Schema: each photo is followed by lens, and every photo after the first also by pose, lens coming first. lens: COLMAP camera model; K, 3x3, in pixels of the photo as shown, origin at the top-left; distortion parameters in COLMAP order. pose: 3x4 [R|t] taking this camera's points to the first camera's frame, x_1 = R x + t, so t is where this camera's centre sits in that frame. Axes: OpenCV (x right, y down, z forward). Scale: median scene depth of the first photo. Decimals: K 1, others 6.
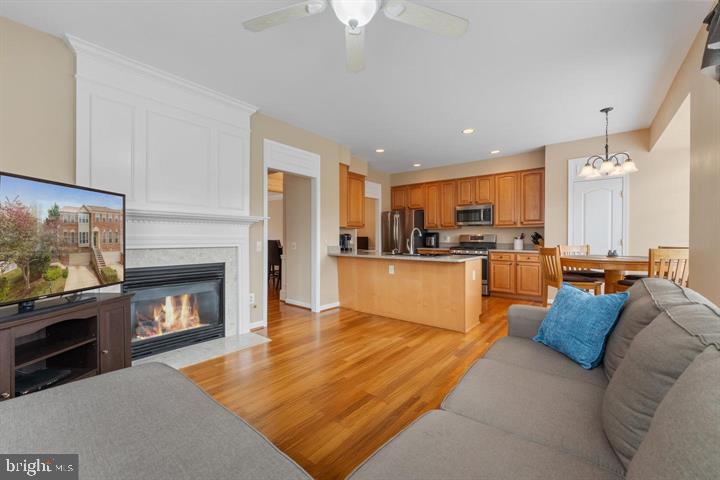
lens RADIAL K [[285.2, 0, 360.8], [0, 285.2, 238.9], [0, 0, 1]] dist [0.000474, -0.000163]
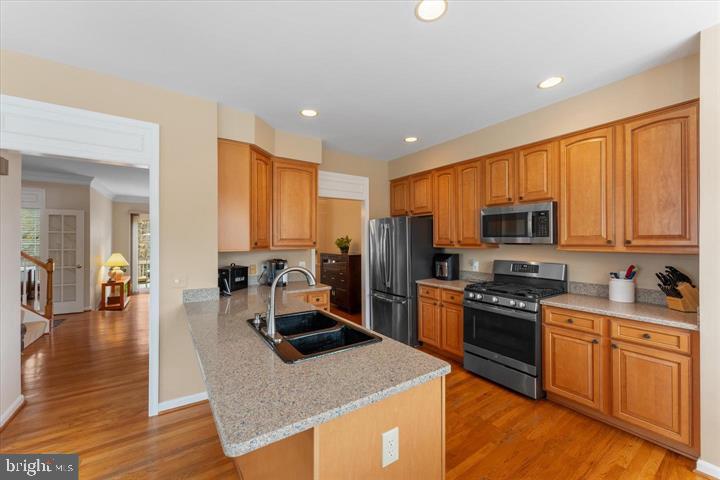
lens RADIAL K [[285.2, 0, 358.5], [0, 285.2, 240.2], [0, 0, 1]] dist [0.000474, -0.000163]
pose [[0.956995, -0.001768, -0.290100, 0.288313], [-0.000003, 0.999981, -0.006103, -0.053700], [0.290105, 0.005842, 0.956977, 0.454119]]
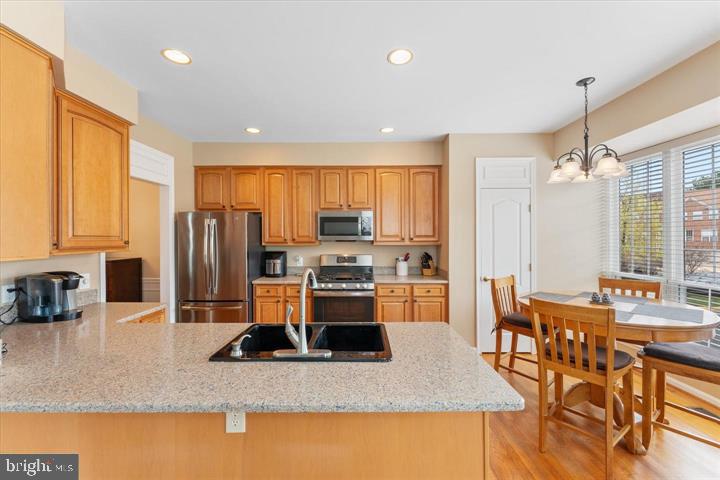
lens RADIAL K [[285.2, 0, 359.4], [0, 285.2, 238.4], [0, 0, 1]] dist [0.000474, -0.000163]
pose [[0.782801, -0.002560, 0.622267, 0.018137], [0.007684, 0.999955, -0.005552, -0.052172], [-0.622225, 0.009128, 0.782785, 0.493634]]
